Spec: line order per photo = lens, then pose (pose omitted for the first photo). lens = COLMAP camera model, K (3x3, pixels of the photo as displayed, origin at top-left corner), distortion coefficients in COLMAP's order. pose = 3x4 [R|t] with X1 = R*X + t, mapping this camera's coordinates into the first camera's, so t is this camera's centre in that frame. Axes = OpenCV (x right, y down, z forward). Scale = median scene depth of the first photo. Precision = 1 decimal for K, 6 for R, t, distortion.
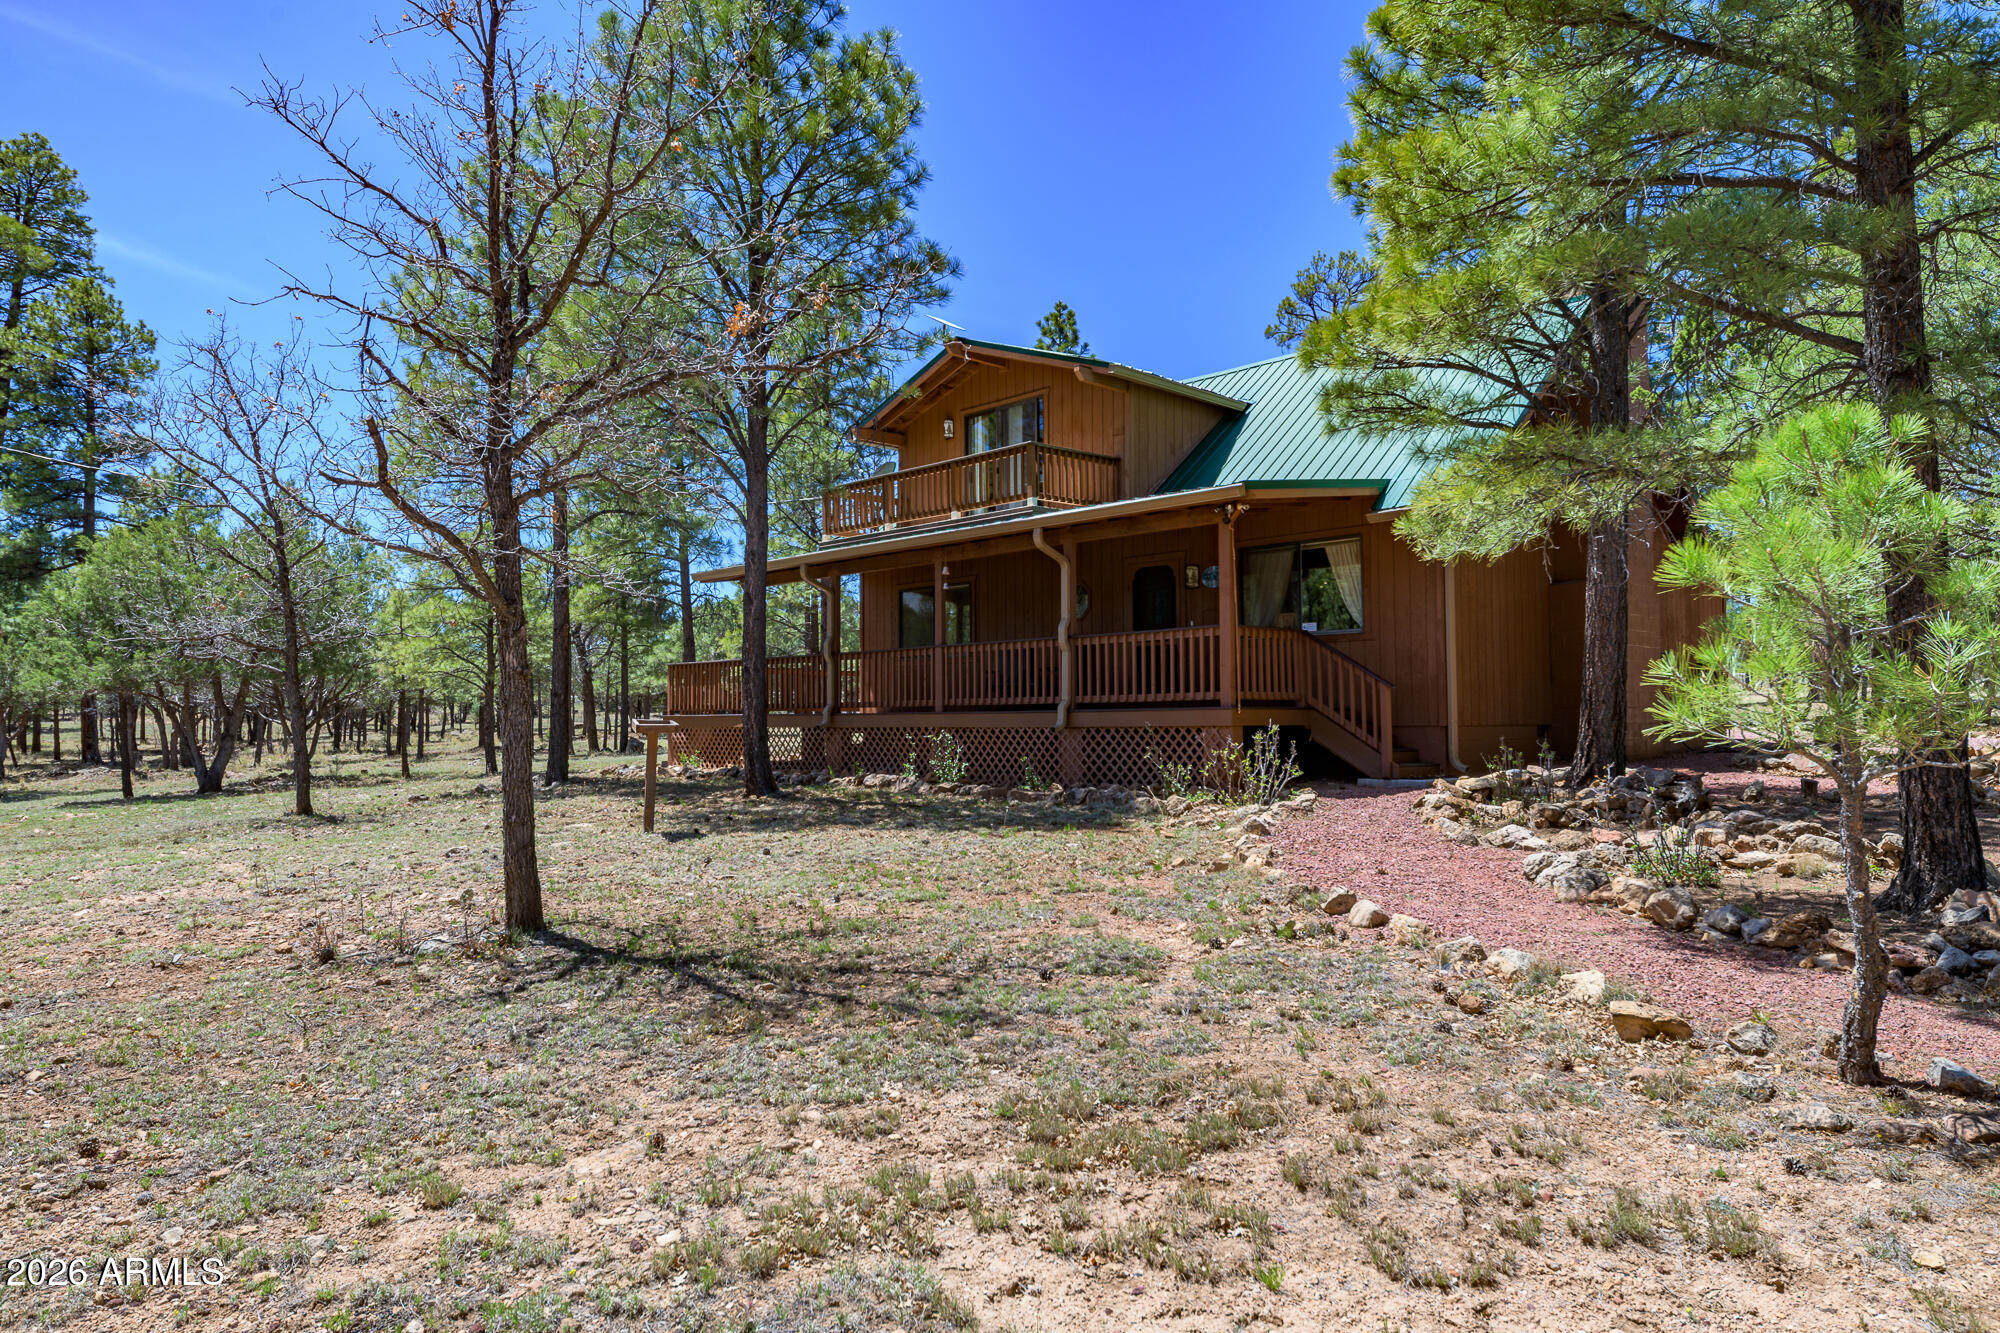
lens RADIAL K [[1348.7, 0, 998.4], [0, 1348.7, 666.0], [0, 0, 1]] dist [0.002159, 0.000345]
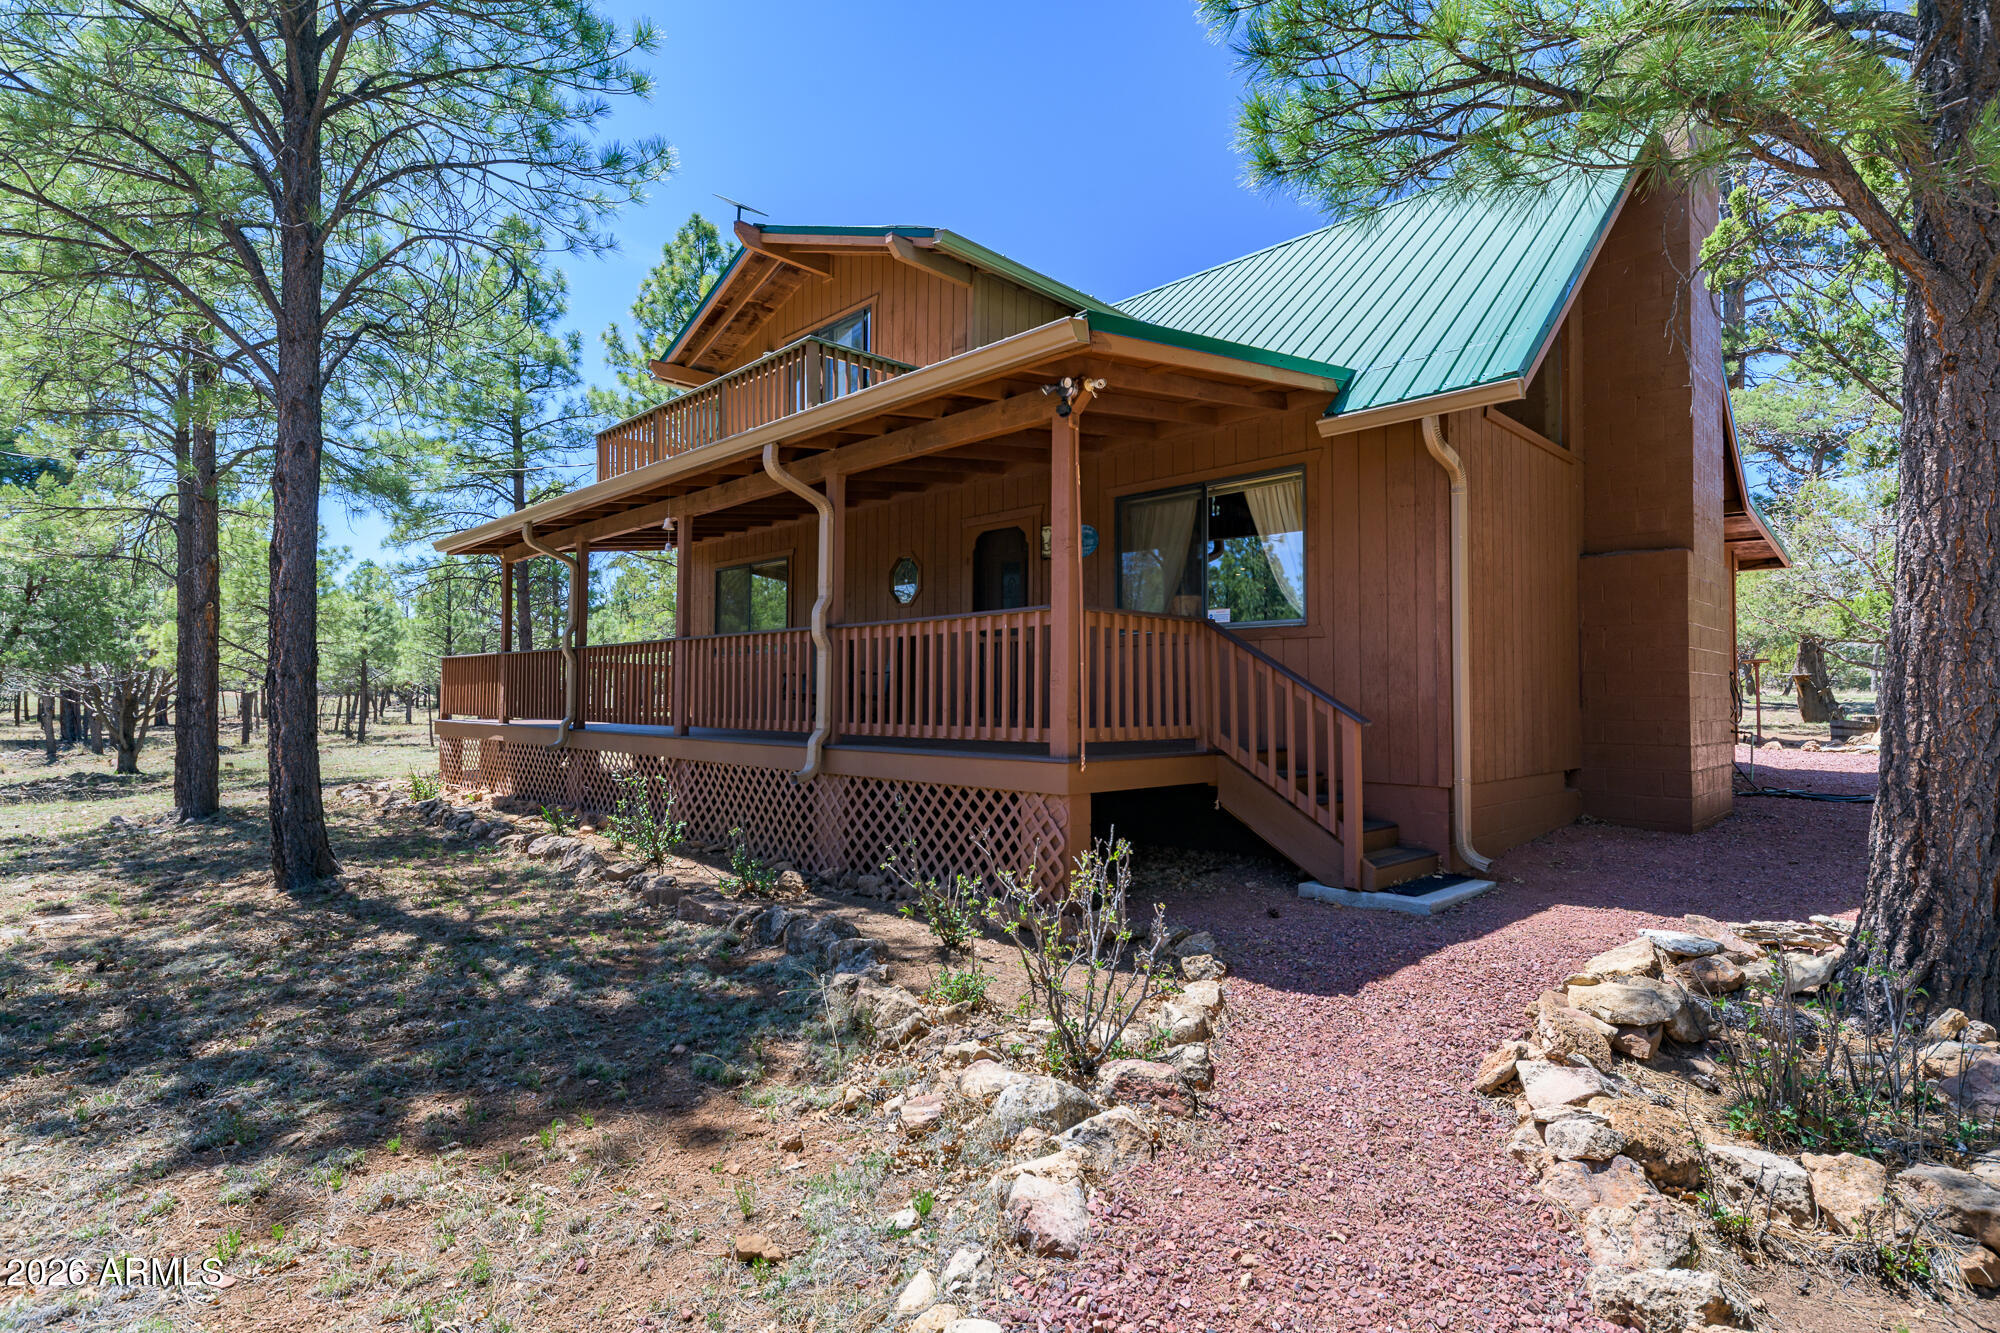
lens RADIAL K [[1031.9, 0, 1001.3], [0, 1031.9, 668.0], [0, 0, 1]] dist [-0.001474, -0.000376]
pose [[0.999872, 0.011116, 0.011547, 0.133194], [-0.011254, 0.999866, 0.011913, -0.009668], [-0.011413, -0.012041, 0.999862, 0.559157]]
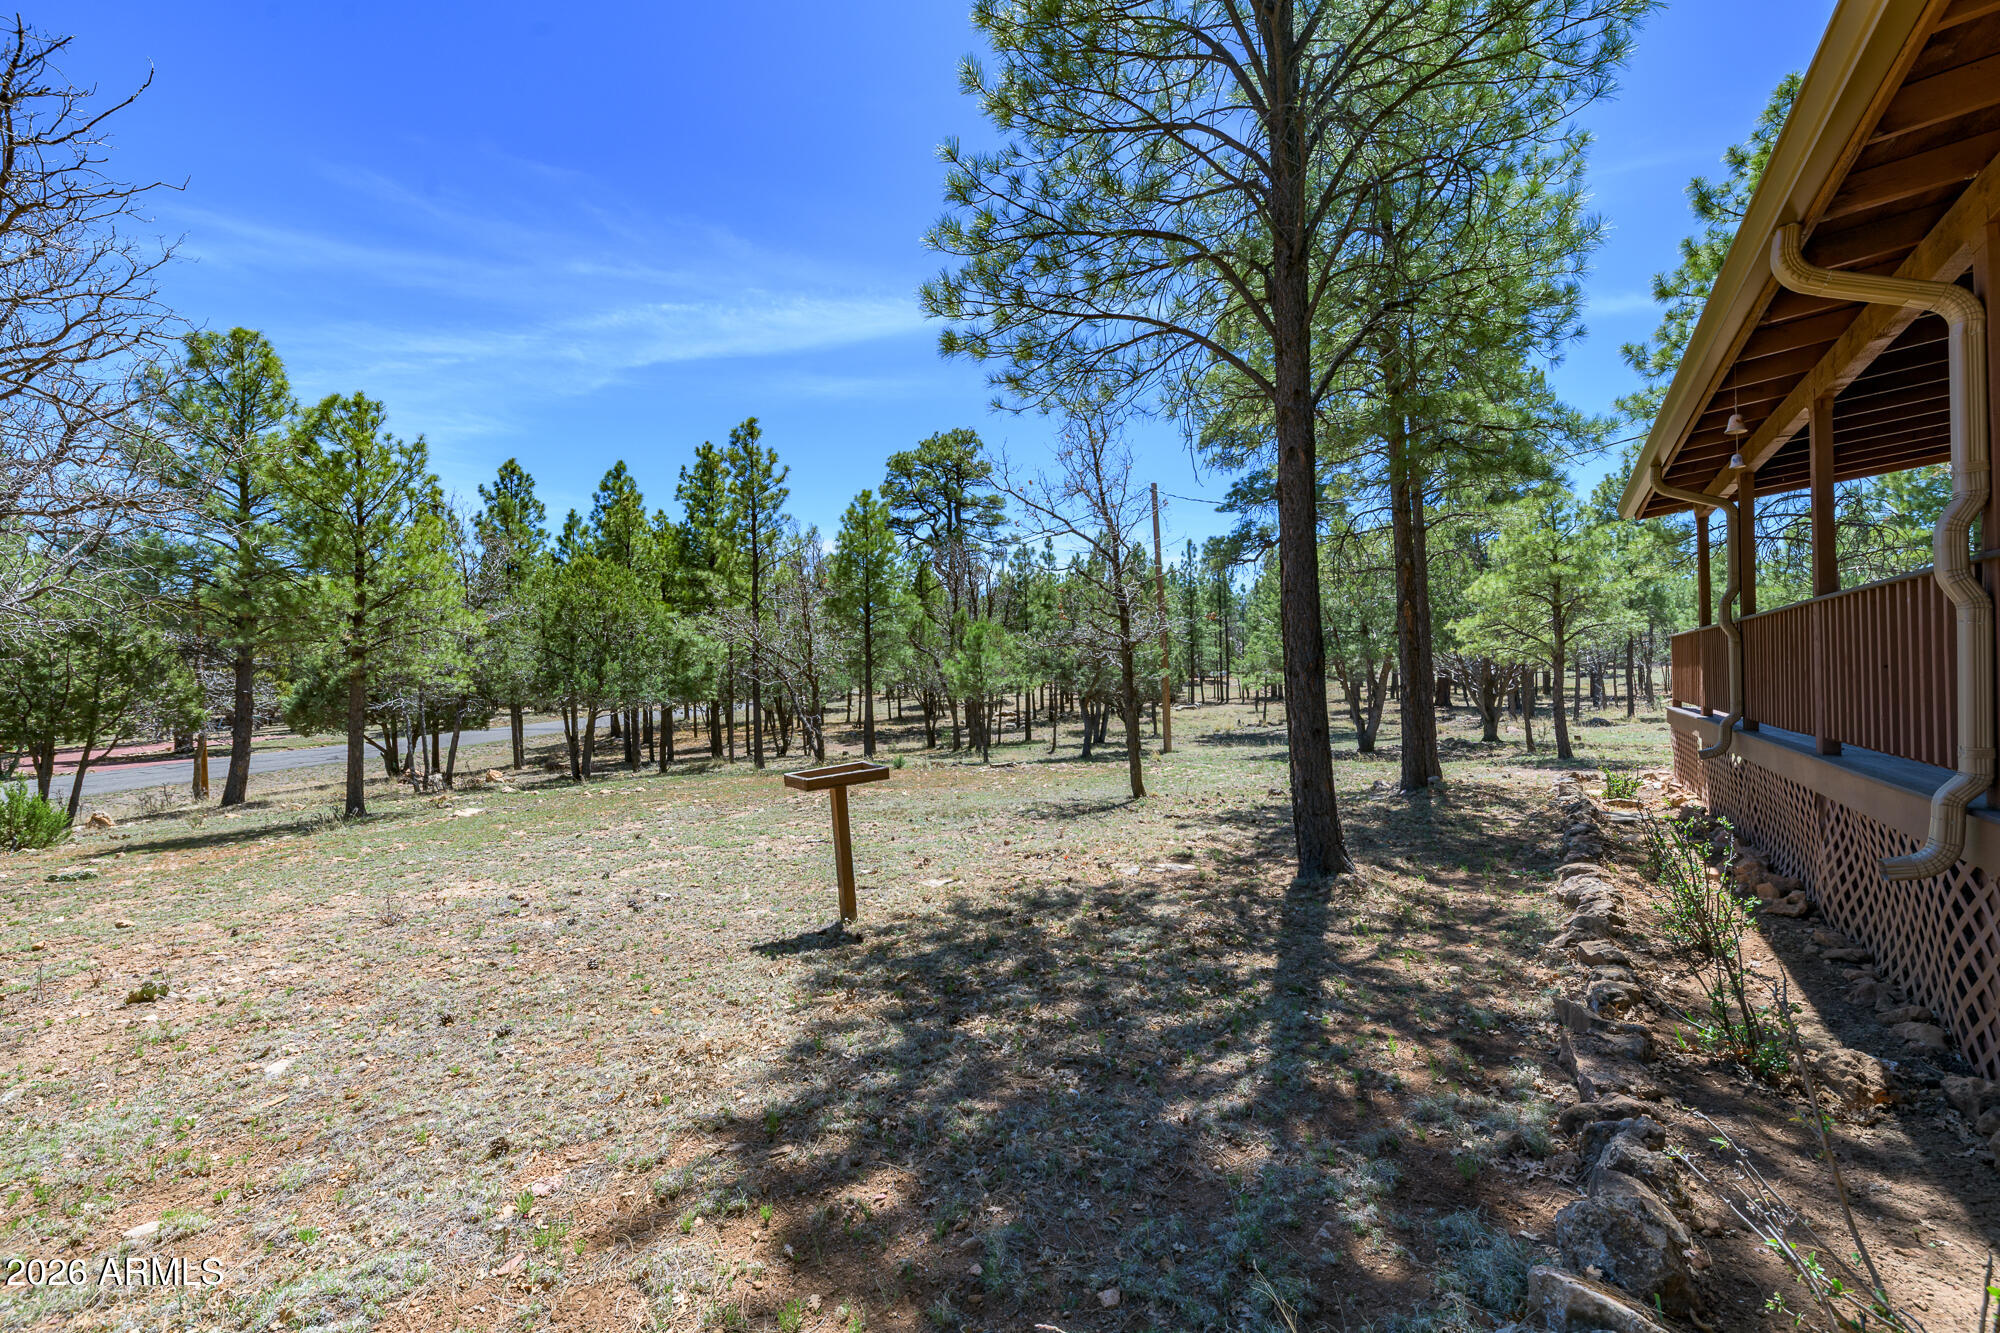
lens RADIAL K [[904.2, 0, 1000.0], [0, 904.2, 666.5], [0, 0, 1]] dist [0.000621, 0.000075]
pose [[0.266772, -0.008154, -0.963725, 0.197748], [0.052704, 0.998591, 0.006140, -0.010483], [0.962318, -0.052431, 0.266826, 0.803221]]
